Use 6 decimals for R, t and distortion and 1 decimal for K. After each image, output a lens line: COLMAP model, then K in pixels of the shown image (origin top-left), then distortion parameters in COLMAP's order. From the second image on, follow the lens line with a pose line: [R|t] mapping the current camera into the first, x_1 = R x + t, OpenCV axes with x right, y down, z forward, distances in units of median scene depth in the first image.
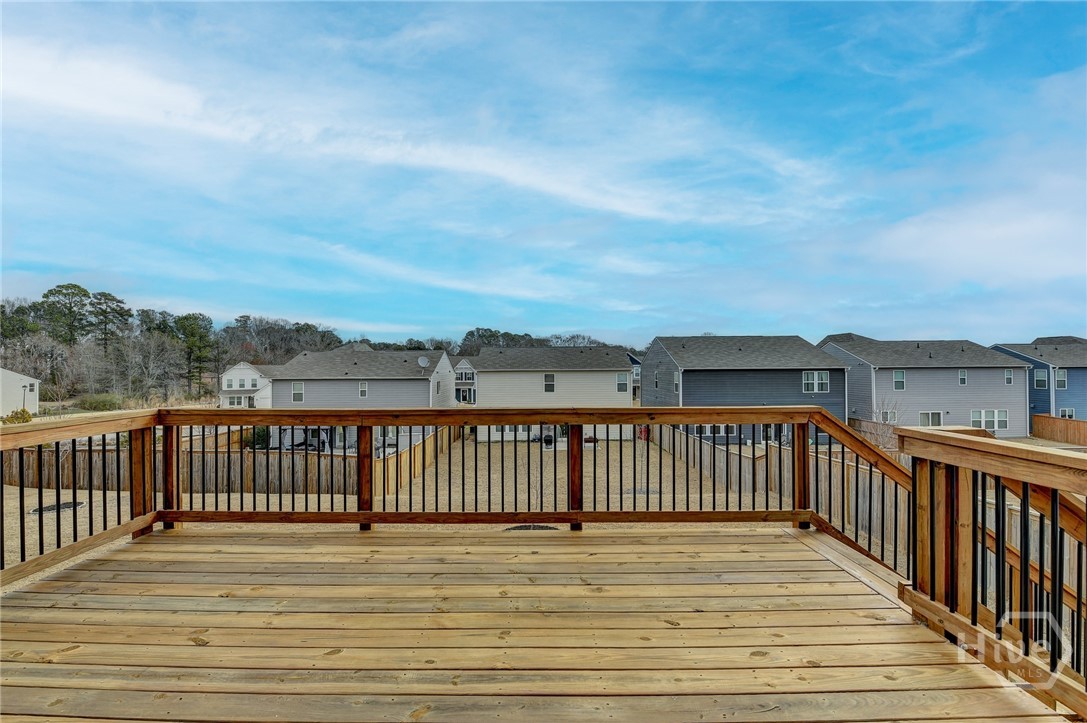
lens RADIAL K [[436.8, 0, 537.1], [0, 436.8, 362.6], [0, 0, 1]] dist [-0.013758, -0.001952]
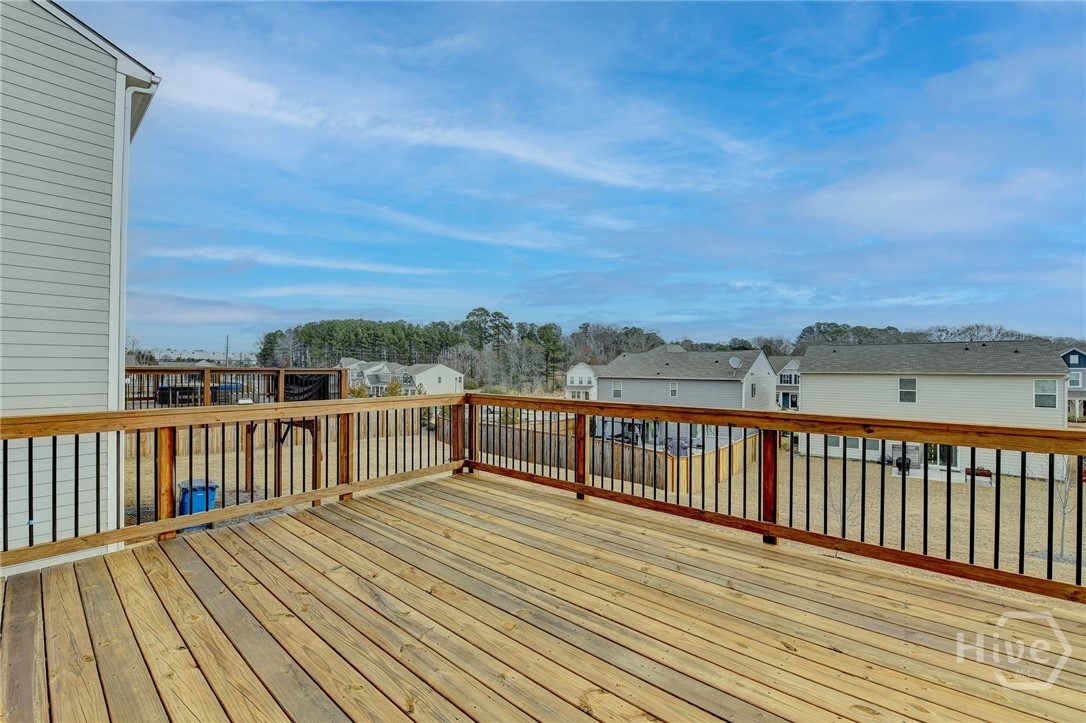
lens RADIAL K [[443.8, 0, 547.3], [0, 443.8, 363.5], [0, 0, 1]] dist [-0.016004, -0.001086]
pose [[0.773028, 0.002711, -0.634366, 0.319235], [-0.002446, 0.999996, 0.001294, 0.000808], [0.634367, 0.000551, 0.773032, -0.026195]]
